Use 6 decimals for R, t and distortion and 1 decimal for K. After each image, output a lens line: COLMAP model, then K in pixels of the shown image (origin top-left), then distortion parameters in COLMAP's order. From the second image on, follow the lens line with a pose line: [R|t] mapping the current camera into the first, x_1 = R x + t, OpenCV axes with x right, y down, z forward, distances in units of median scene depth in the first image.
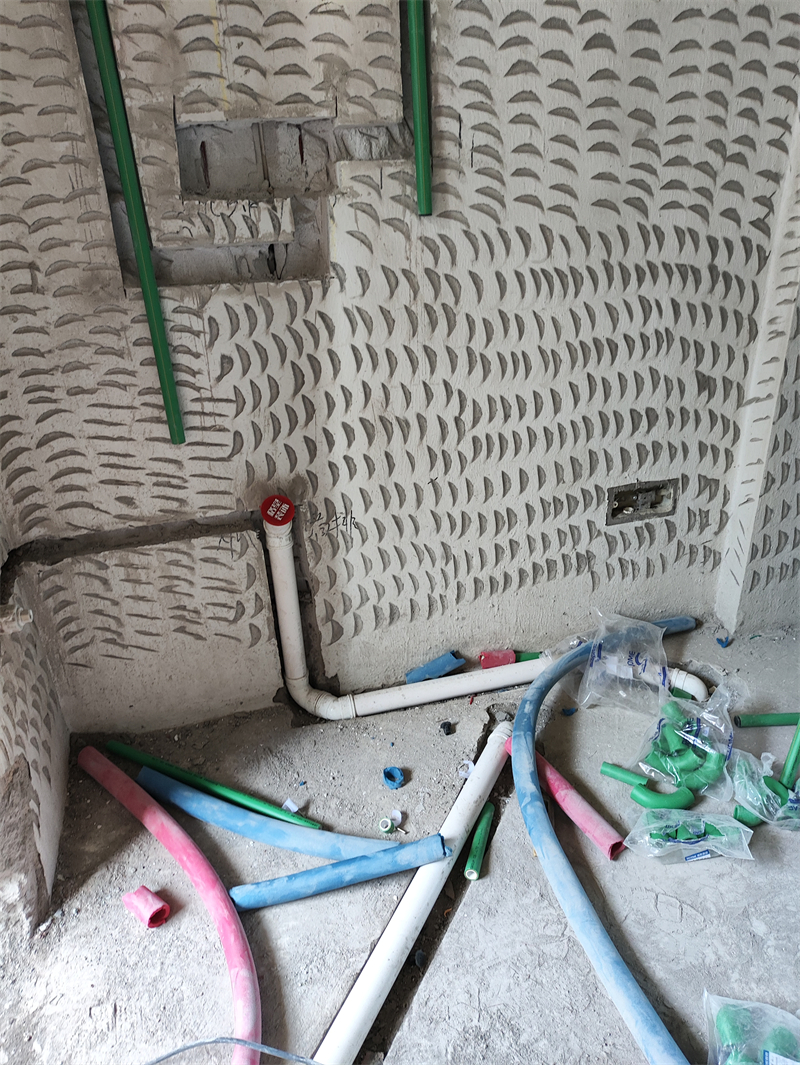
lens RADIAL K [[725.5, 0, 399.9], [0, 725.5, 542.7], [0, 0, 1]] dist [-0.006041, -0.002678]
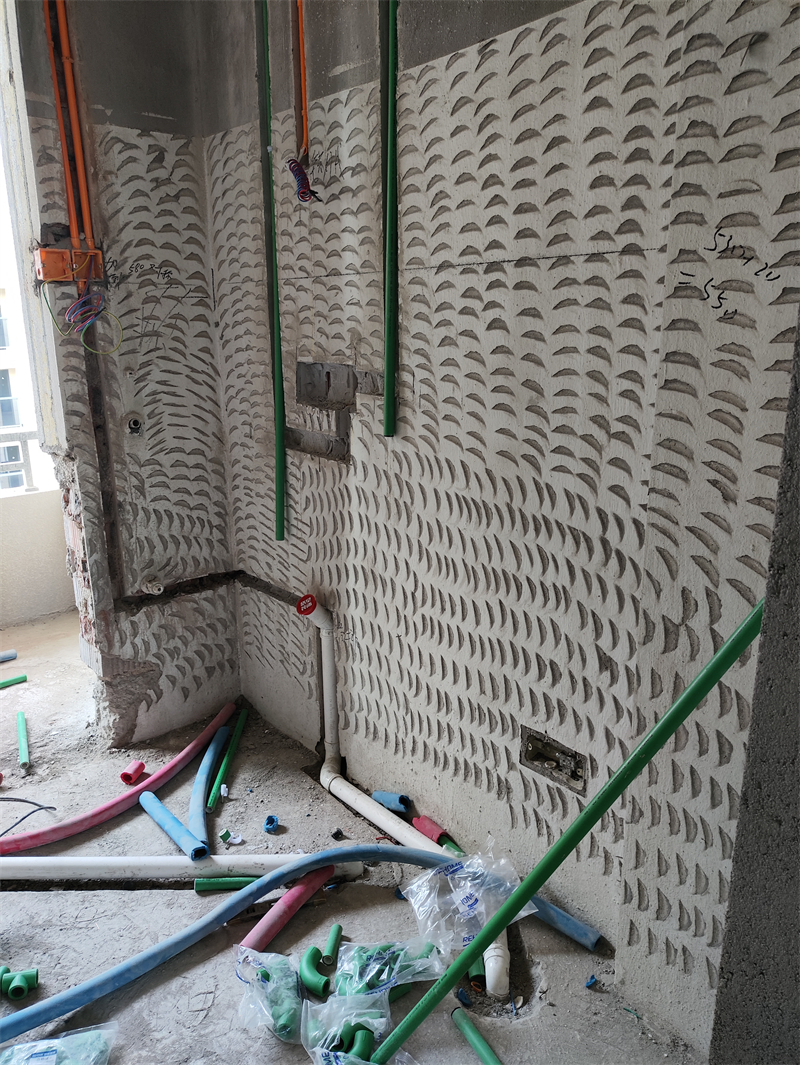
lens RADIAL K [[780.2, 0, 412.1], [0, 780.2, 531.8], [0, 0, 1]] dist [0.022732, -0.035091]
pose [[0.472741, 0.281138, -0.835151, 1.276635], [-0.406187, 0.910573, 0.076603, -0.411867], [0.782002, 0.303014, 0.544660, 0.300415]]
